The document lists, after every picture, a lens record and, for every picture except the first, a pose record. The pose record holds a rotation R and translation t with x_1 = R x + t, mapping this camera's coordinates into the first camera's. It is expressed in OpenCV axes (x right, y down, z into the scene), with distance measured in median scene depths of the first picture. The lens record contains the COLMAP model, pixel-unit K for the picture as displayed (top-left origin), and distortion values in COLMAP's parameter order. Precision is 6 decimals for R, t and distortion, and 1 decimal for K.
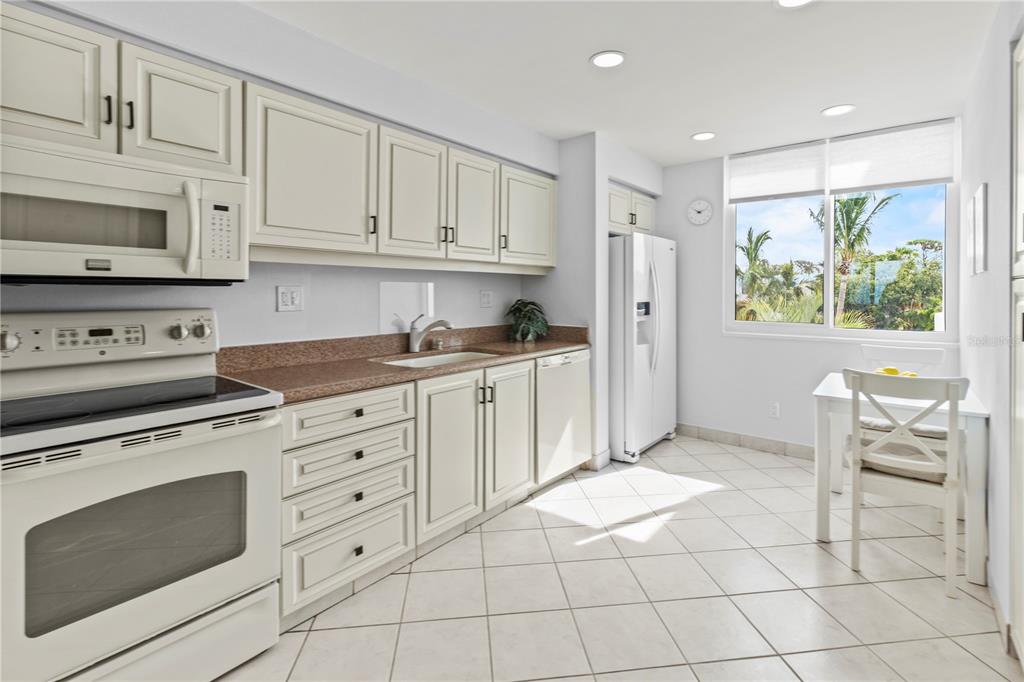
lens RADIAL K [[467.2, 0, 527.6], [0, 467.2, 295.5], [0, 0, 1]] dist [0.000976, -0.001411]
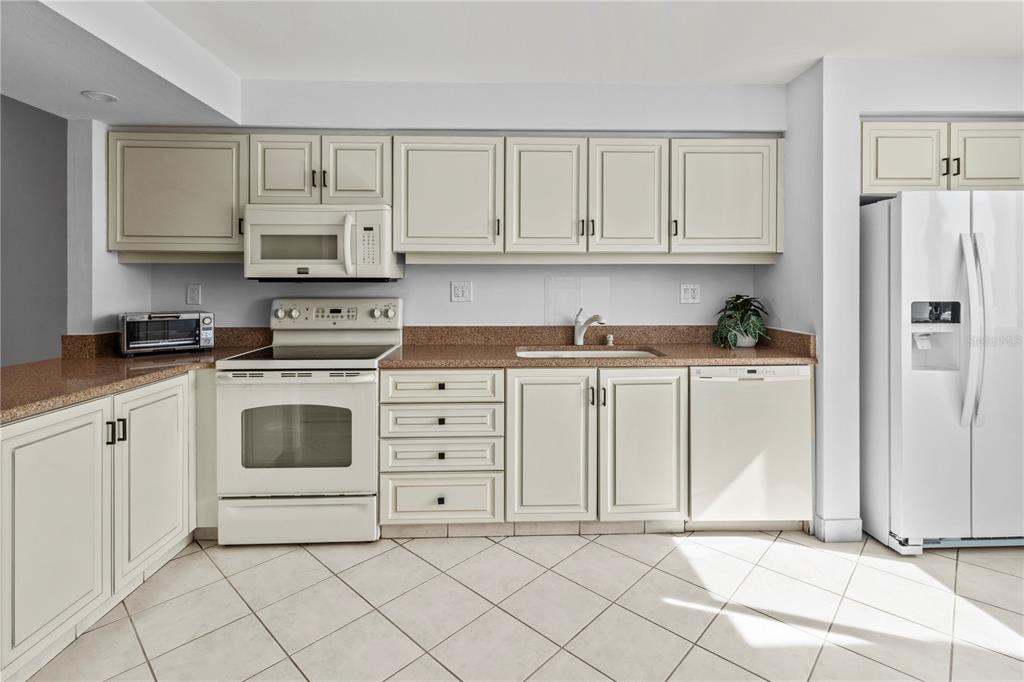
lens RADIAL K [[467.2, 0, 516.8], [0, 467.2, 289.1], [0, 0, 1]] dist [0.000976, -0.001411]
pose [[0.658677, 0.001606, -0.752425, 0.551616], [-0.003533, 0.999993, -0.000959, 0.000261], [0.752418, 0.003289, 0.658678, 0.285495]]
